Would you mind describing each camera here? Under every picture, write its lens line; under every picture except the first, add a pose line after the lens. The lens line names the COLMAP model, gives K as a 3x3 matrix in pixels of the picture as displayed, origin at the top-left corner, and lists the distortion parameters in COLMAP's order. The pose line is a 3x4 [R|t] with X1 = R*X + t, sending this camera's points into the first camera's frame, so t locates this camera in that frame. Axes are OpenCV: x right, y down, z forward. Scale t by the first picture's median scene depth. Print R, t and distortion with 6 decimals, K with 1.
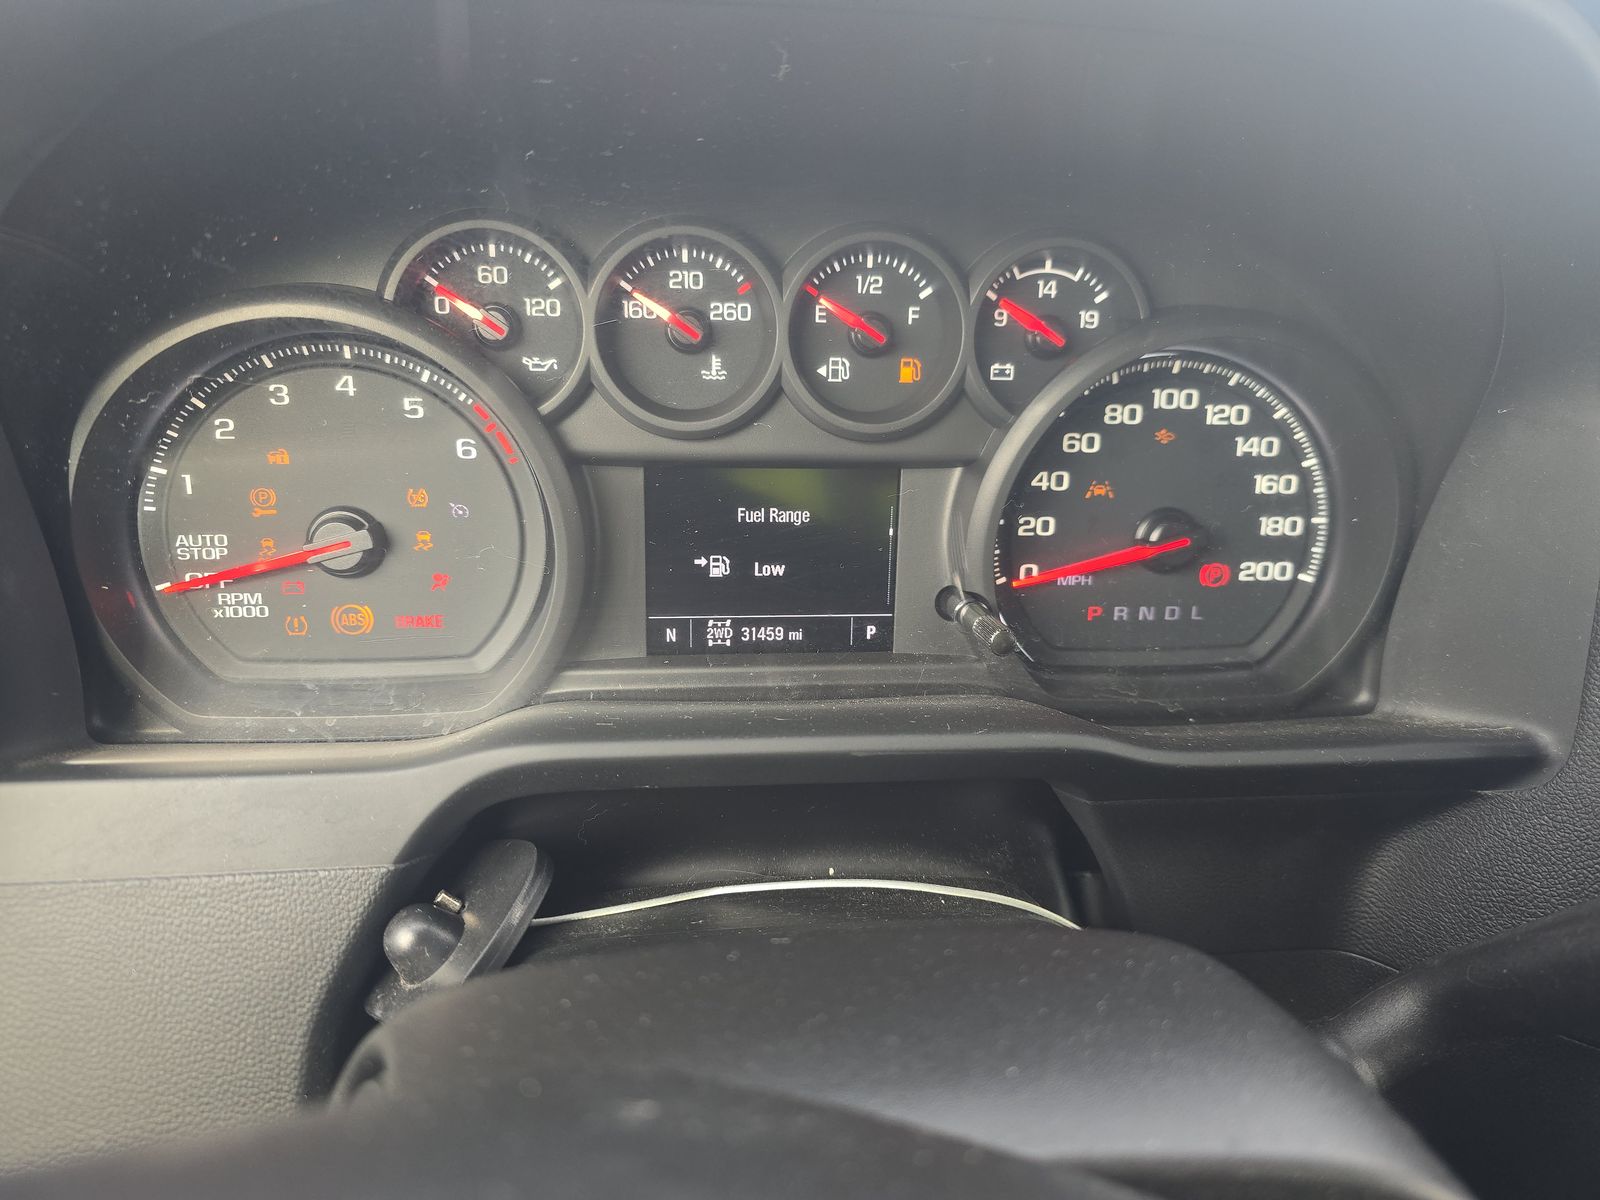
lens RADIAL K [[1092.7, 0, 800.0], [0, 1092.7, 600.0], [0, 0, 1]] dist [0.048407, -0.041921]
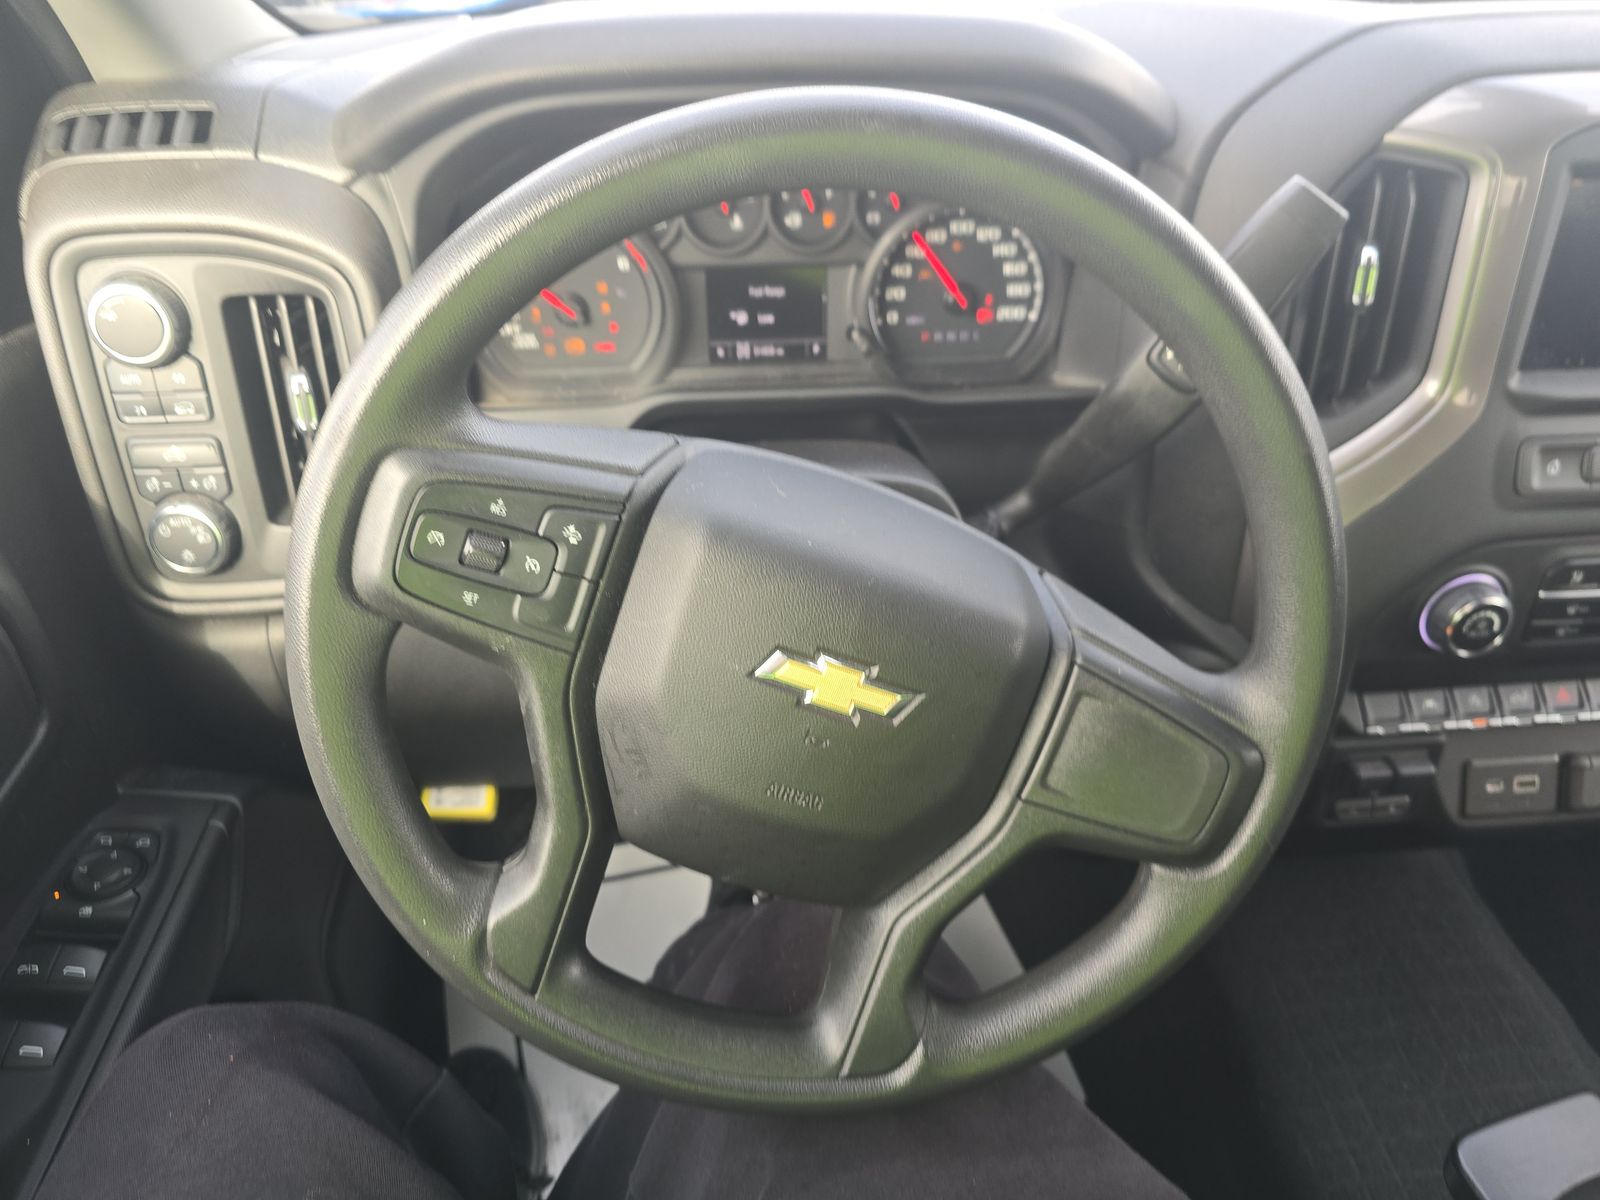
lens RADIAL K [[1092.7, 0, 800.0], [0, 1092.7, 600.0], [0, 0, 1]] dist [0.048407, -0.041921]
pose [[0.999515, -0.018177, -0.025271, 0.080011], [0.023128, 0.976999, 0.211987, 0.054940], [0.020836, -0.212469, 0.976946, -1.161189]]
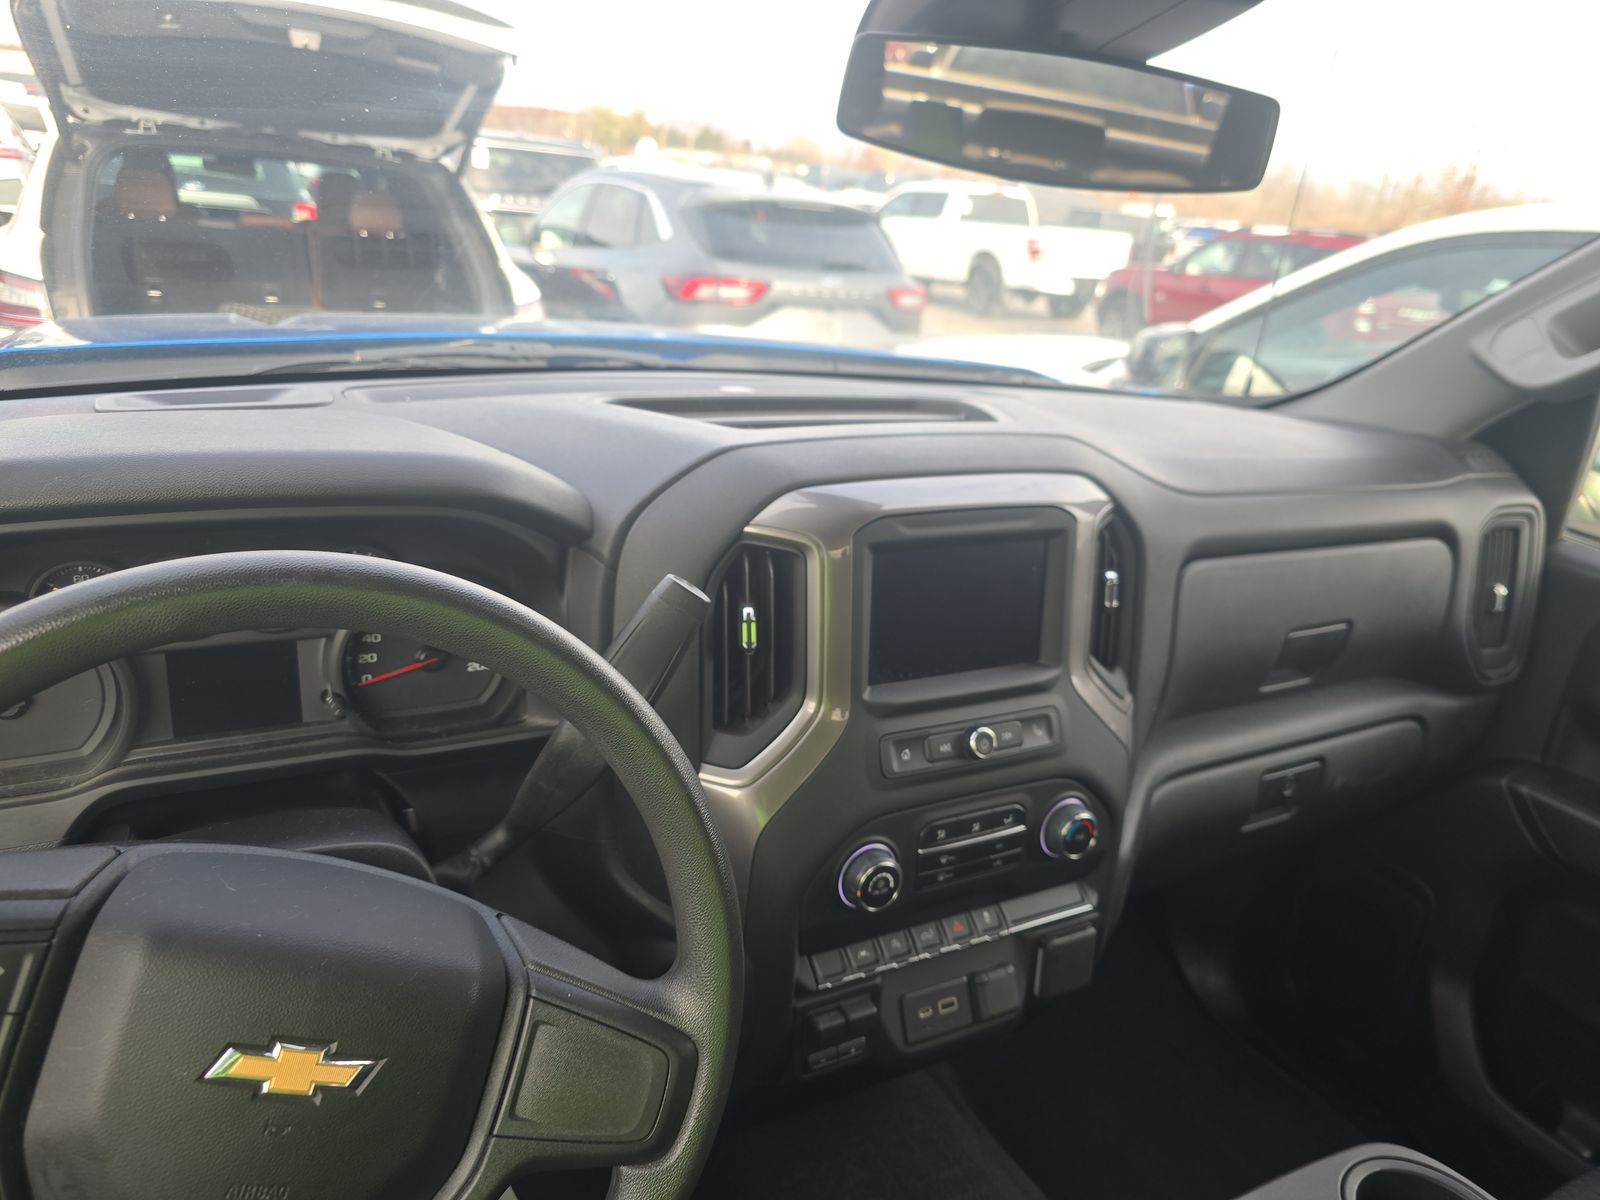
lens RADIAL K [[1092.7, 0, 800.0], [0, 1092.7, 600.0], [0, 0, 1]] dist [0.048407, -0.041921]
pose [[0.924378, -0.081652, 0.372637, 0.208221], [0.090995, 0.995823, -0.007521, -0.090483], [-0.370466, 0.040860, 0.927947, -1.467064]]
